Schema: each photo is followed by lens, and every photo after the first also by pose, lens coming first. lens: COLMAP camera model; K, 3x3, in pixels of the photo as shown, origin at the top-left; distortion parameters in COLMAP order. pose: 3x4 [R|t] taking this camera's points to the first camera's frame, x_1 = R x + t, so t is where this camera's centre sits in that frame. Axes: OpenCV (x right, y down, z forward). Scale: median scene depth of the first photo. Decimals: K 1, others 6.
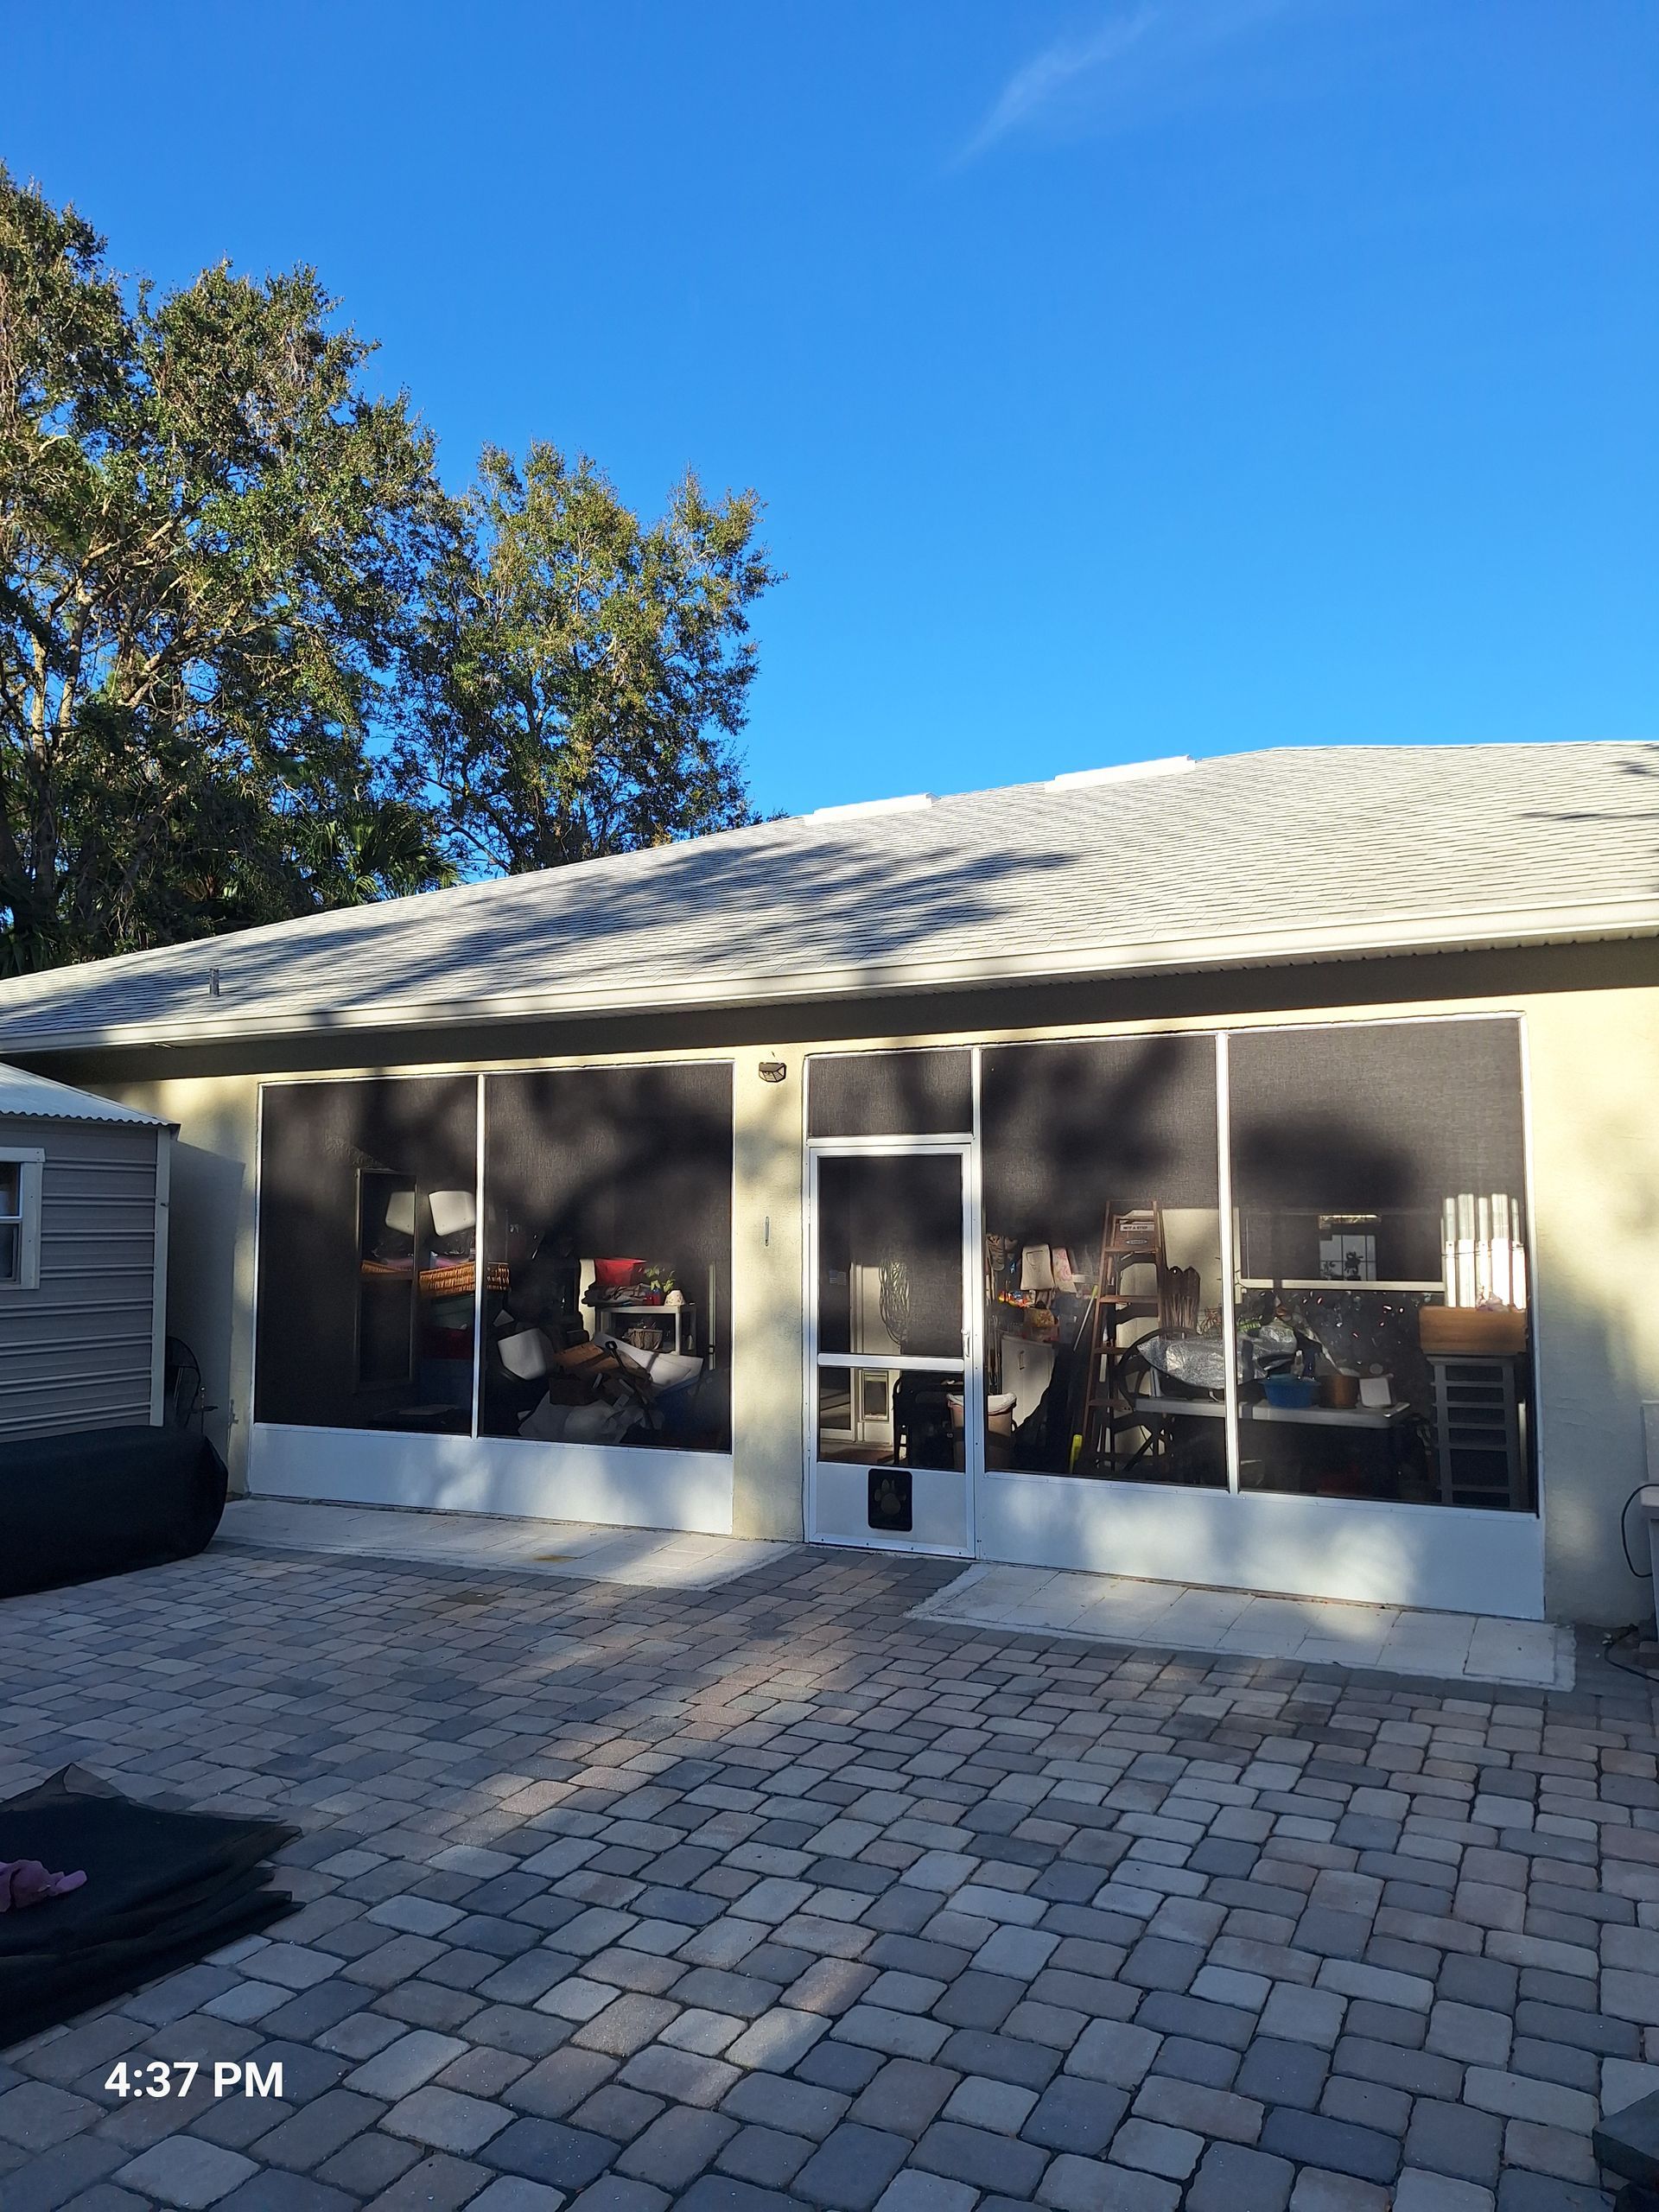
lens RADIAL K [[1531.1, 0, 814.8], [0, 1531.1, 1099.0], [0, 0, 1]] dist [0.077663, -0.073924]
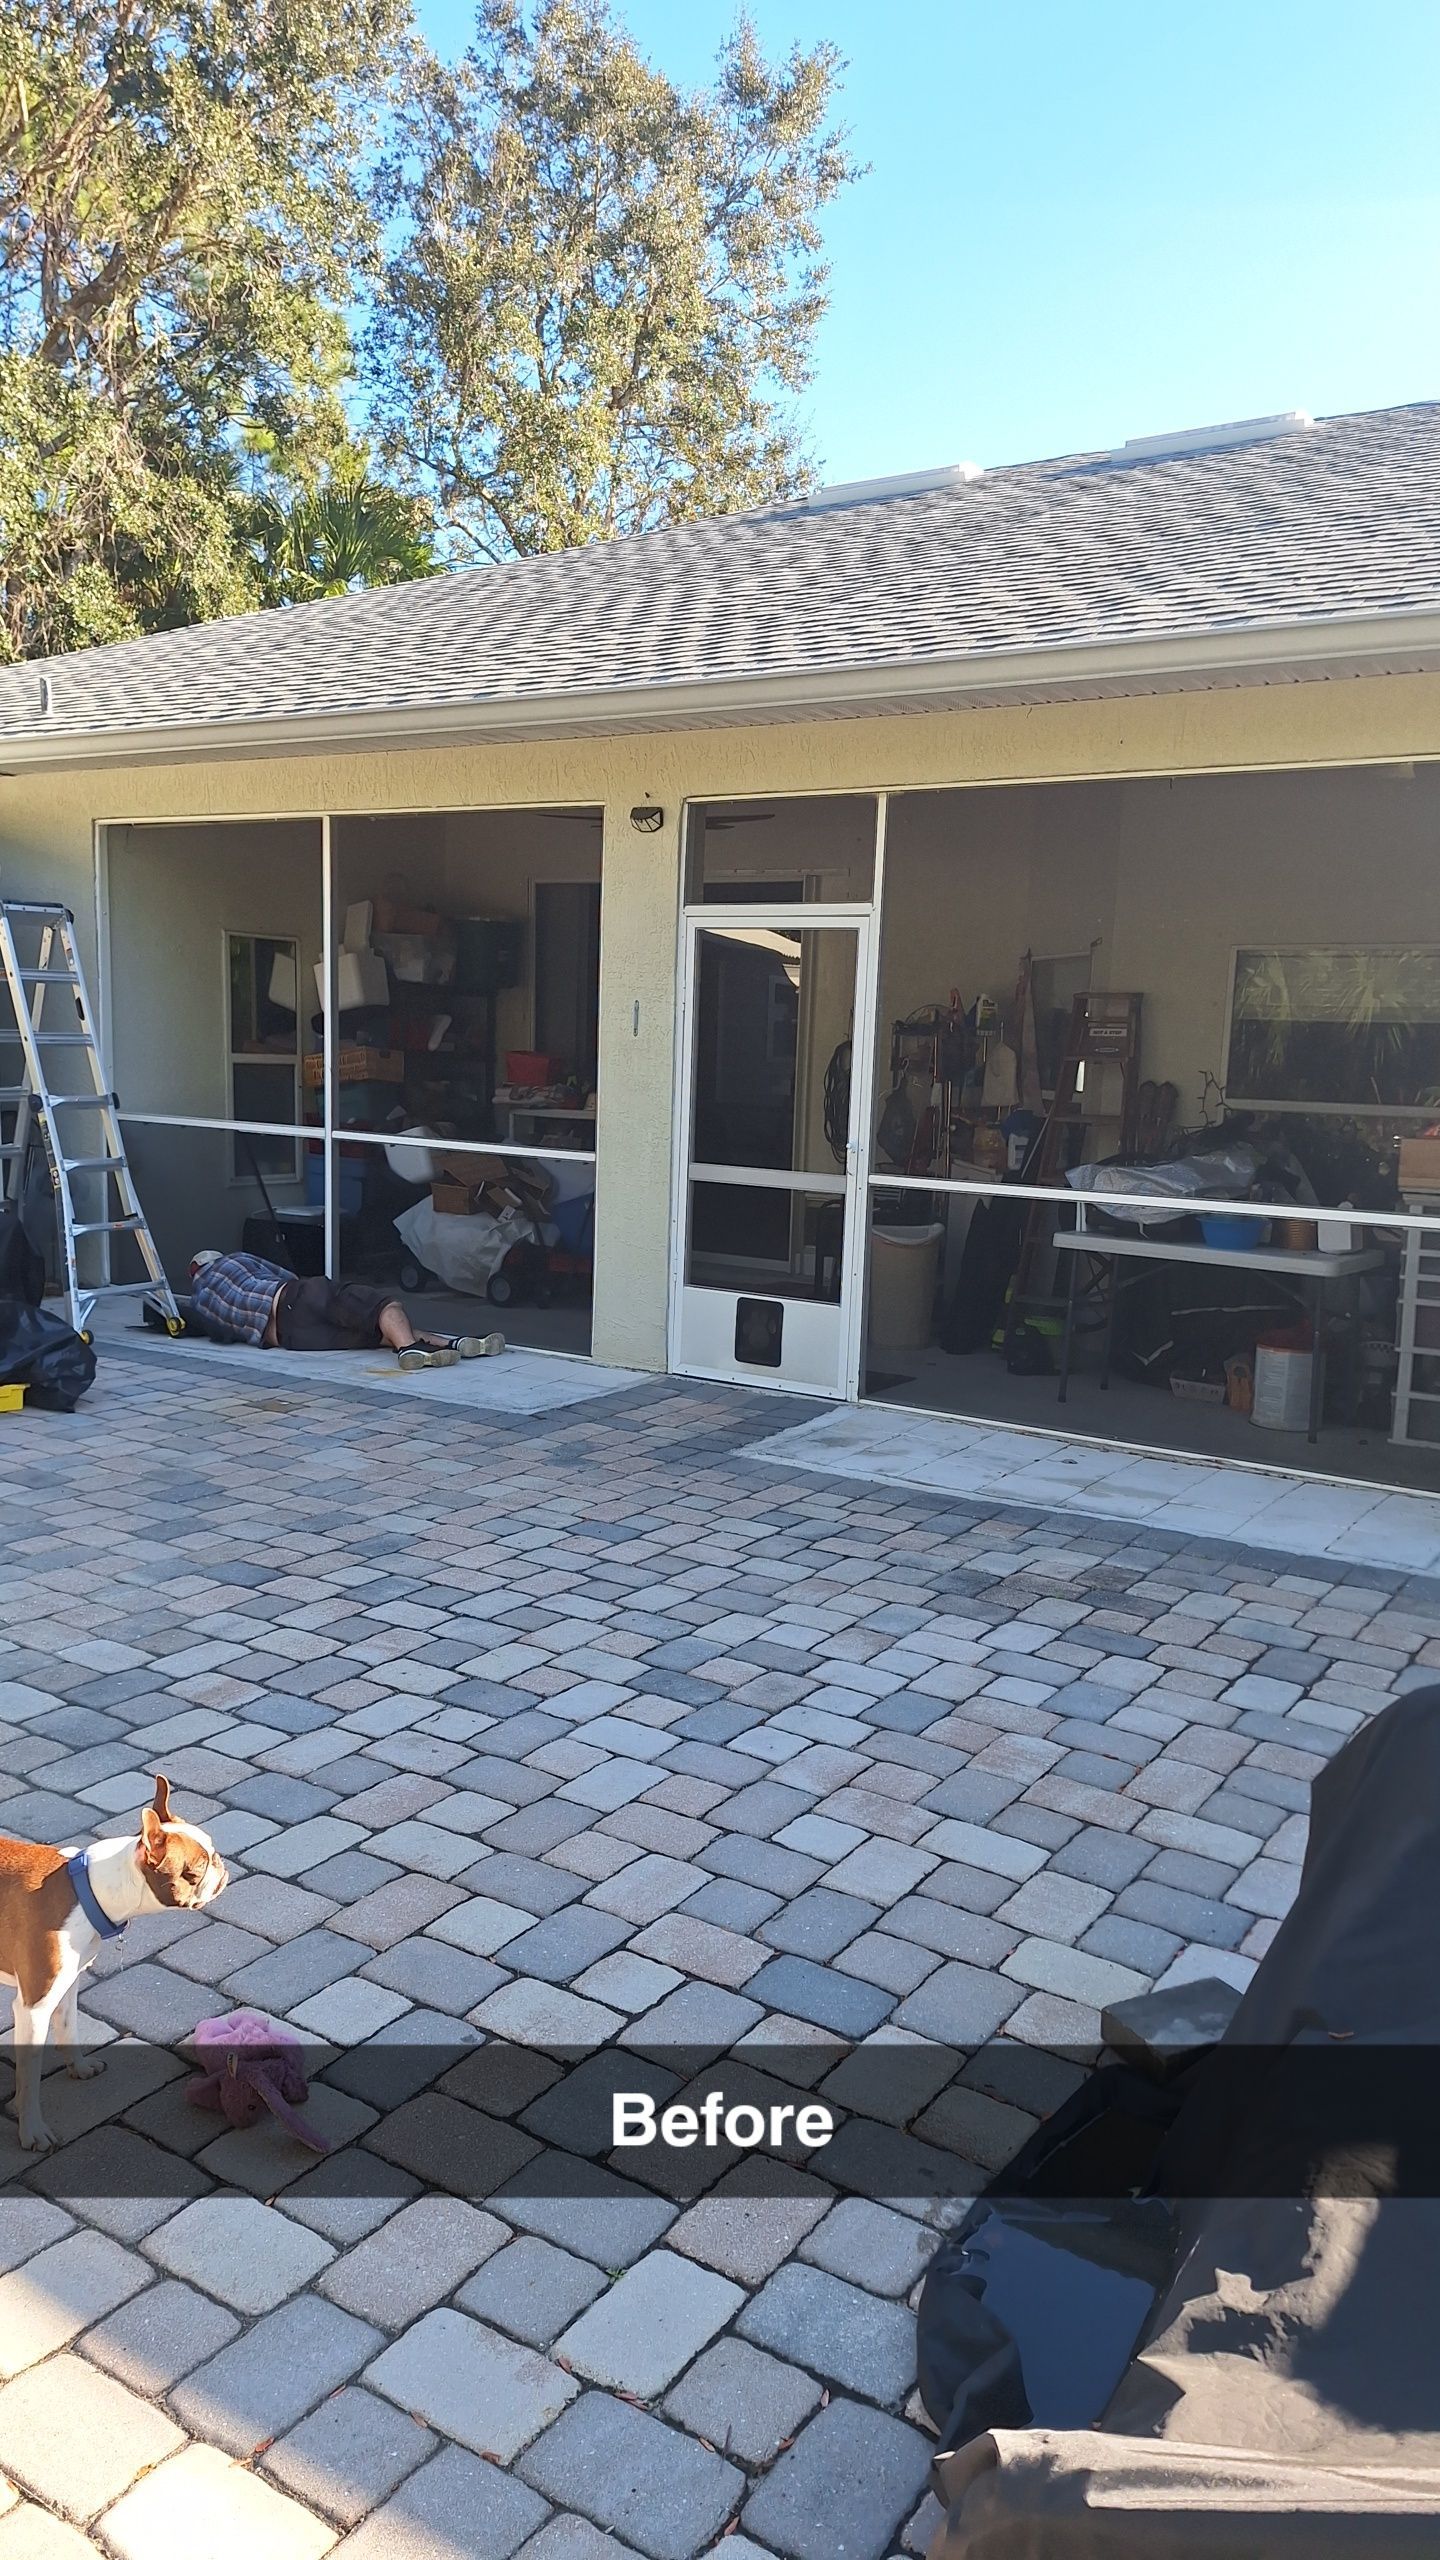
lens RADIAL K [[1773.7, 0, 723.3], [0, 1773.7, 1274.1], [0, 0, 1]] dist [0.112366, -0.007884]
pose [[0.992608, 0.054625, -0.108377, 0.206254], [-0.030845, 0.977207, 0.210035, 0.028062], [0.117380, -0.205140, 0.971669, 0.043098]]
